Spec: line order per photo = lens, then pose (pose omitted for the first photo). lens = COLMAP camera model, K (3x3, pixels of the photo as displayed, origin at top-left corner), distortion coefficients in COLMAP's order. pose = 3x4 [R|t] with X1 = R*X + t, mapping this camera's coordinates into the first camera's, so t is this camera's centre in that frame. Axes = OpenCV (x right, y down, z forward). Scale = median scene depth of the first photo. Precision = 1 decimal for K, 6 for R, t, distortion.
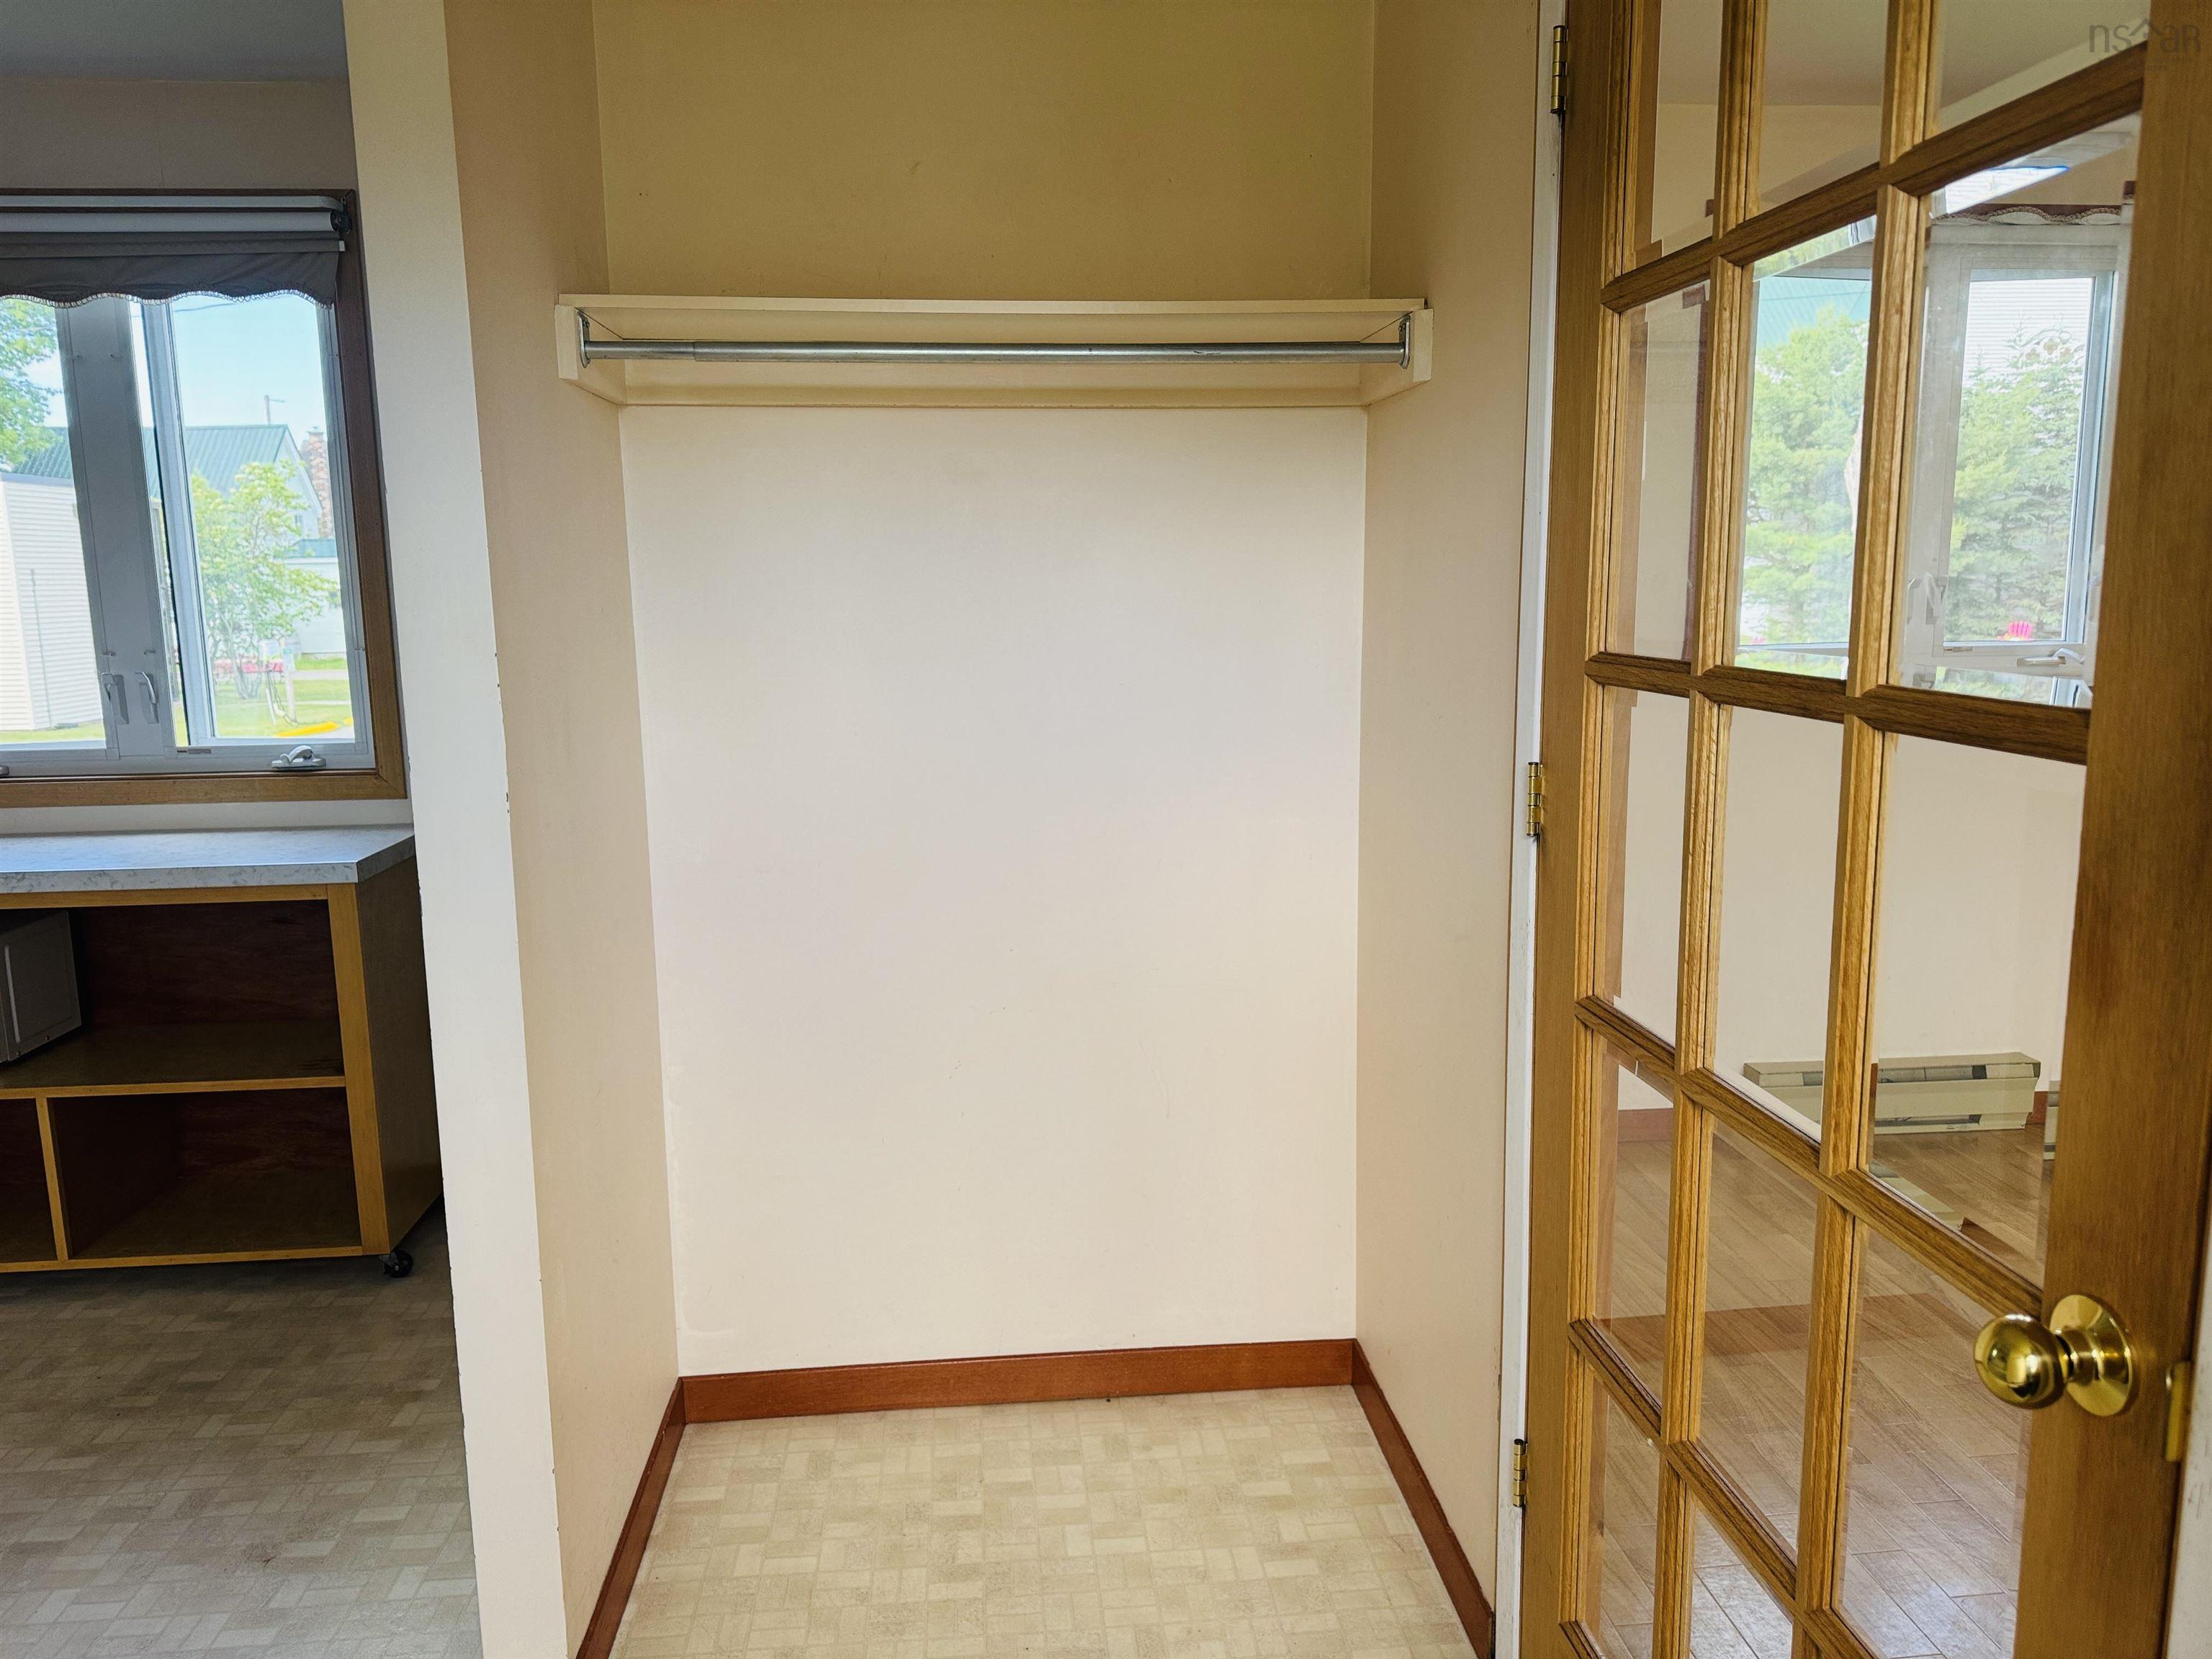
lens RADIAL K [[1570.8, 0, 1105.9], [0, 1570.8, 820.2], [0, 0, 1]] dist [0.008531, -0.004376]
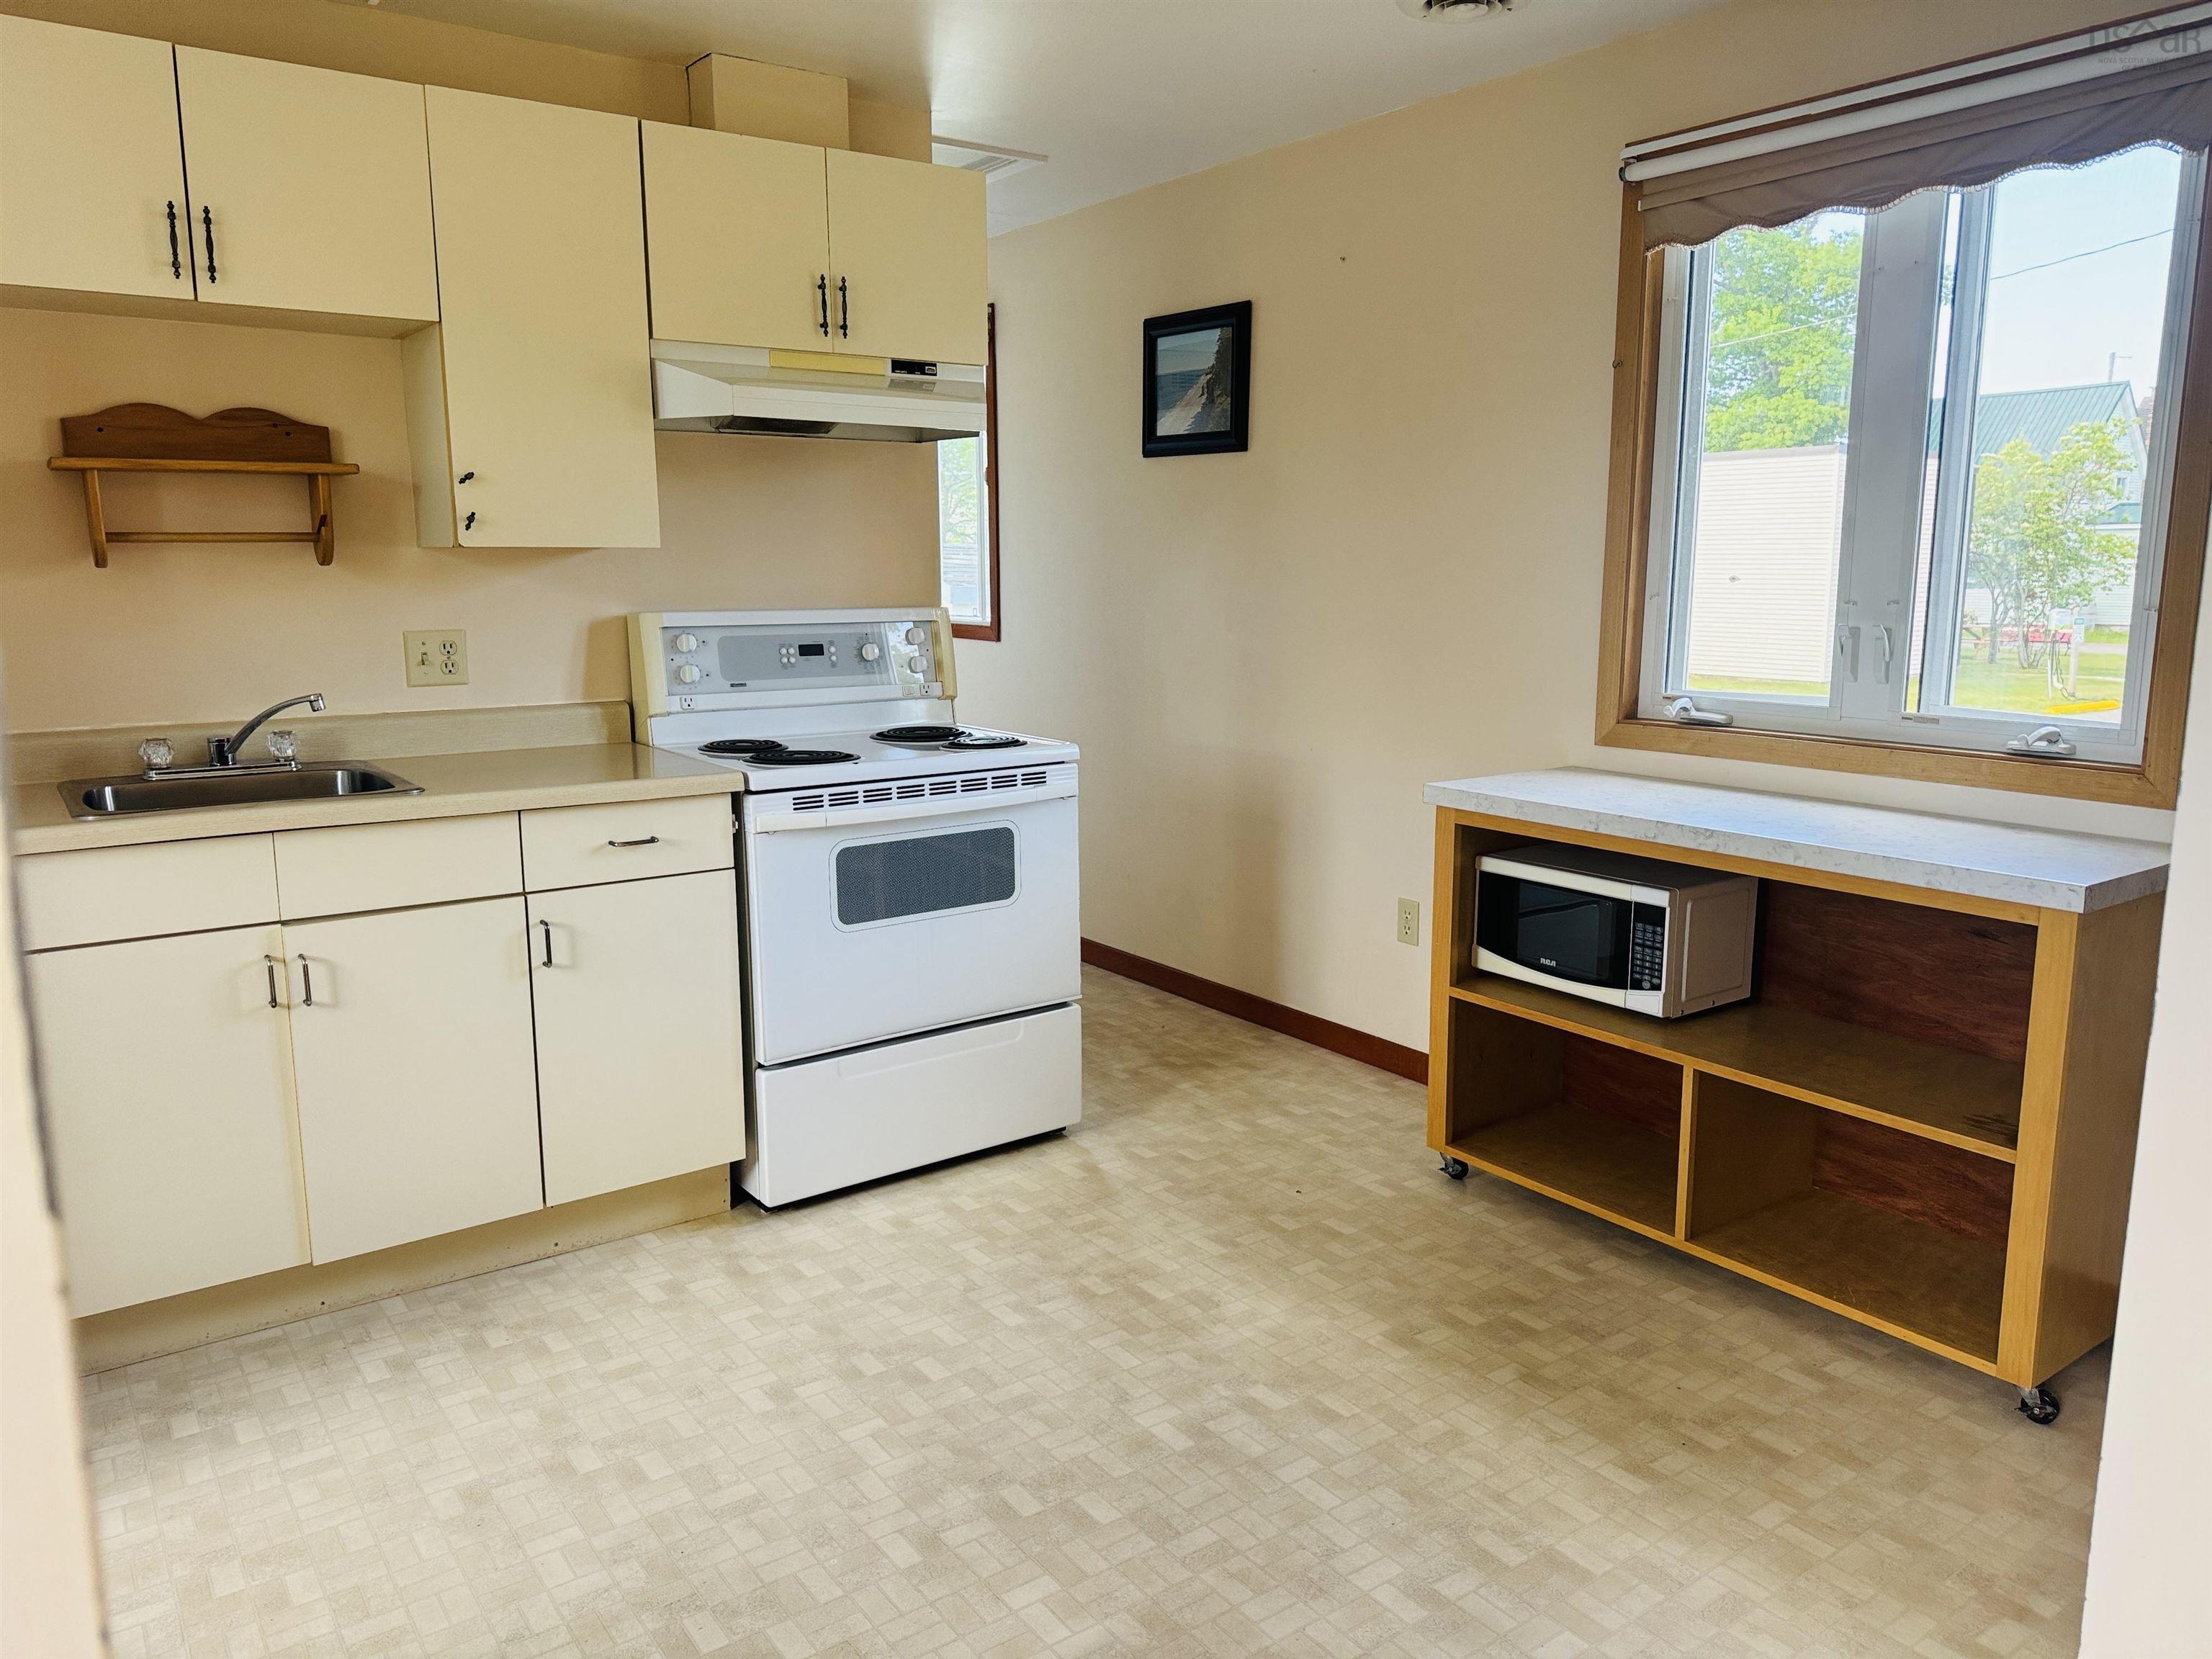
lens RADIAL K [[1570.8, 0, 1105.9], [0, 1570.8, 820.2], [0, 0, 1]] dist [0.008531, -0.004376]
pose [[0.515062, 0.156982, -0.842655, -0.078351], [-0.139846, 0.985304, 0.098077, -0.012389], [0.845668, 0.067326, 0.529446, 0.181332]]
